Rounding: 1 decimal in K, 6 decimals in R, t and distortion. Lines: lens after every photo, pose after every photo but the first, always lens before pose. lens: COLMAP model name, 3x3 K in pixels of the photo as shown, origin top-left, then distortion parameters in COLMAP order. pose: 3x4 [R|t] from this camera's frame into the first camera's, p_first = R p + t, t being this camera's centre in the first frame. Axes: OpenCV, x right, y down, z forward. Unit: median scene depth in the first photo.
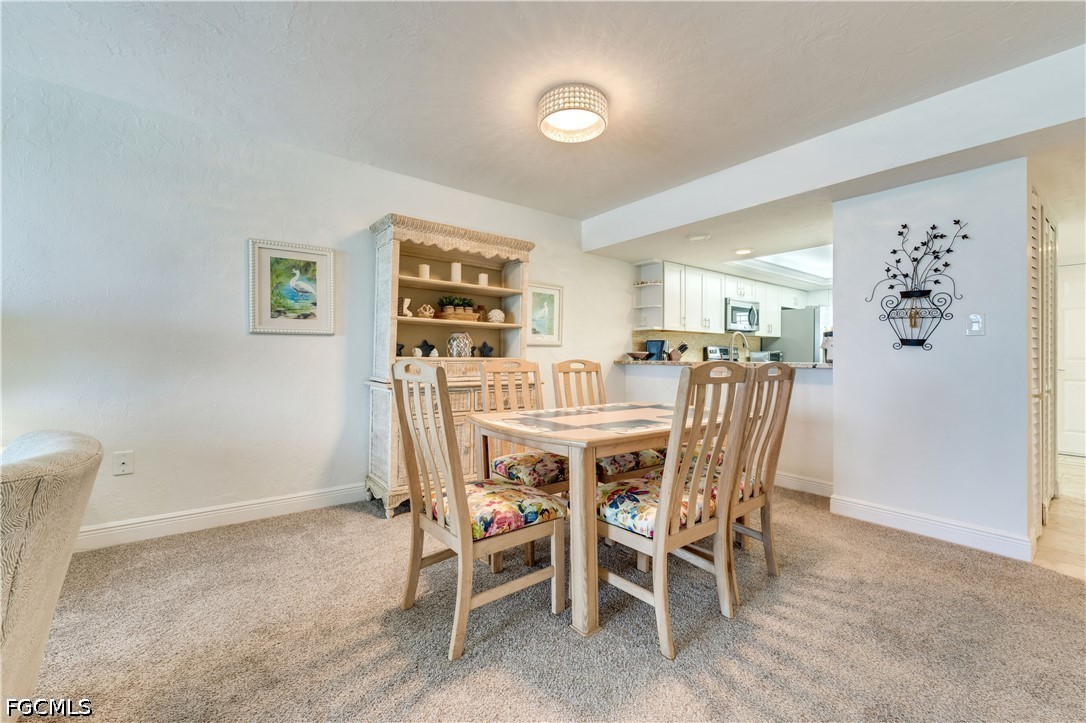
lens RADIAL K [[443.5, 0, 547.2], [0, 443.5, 355.2], [0, 0, 1]] dist [-0.000044, -0.000175]
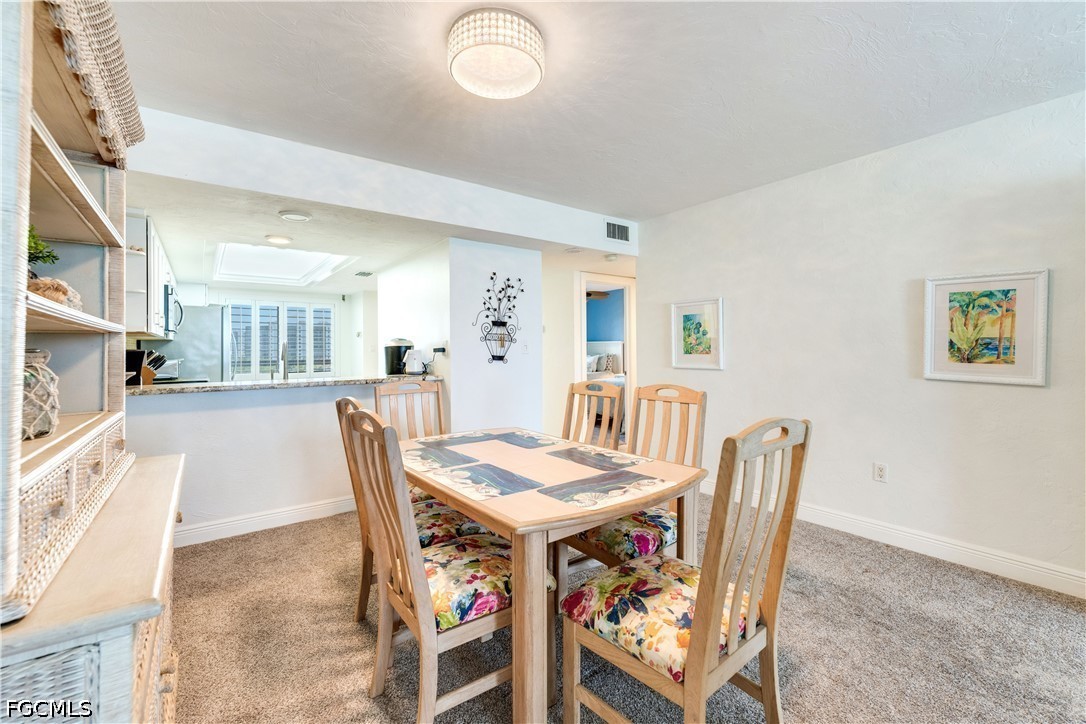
lens RADIAL K [[459.5, 0, 545.4], [0, 459.5, 347.7], [0, 0, 1]] dist [0.002032, 0.000176]
pose [[0.021551, -0.003923, 0.999760, -0.619045], [0.004337, 0.999983, 0.003830, -0.065482], [-0.999758, 0.004253, 0.021568, 0.812135]]
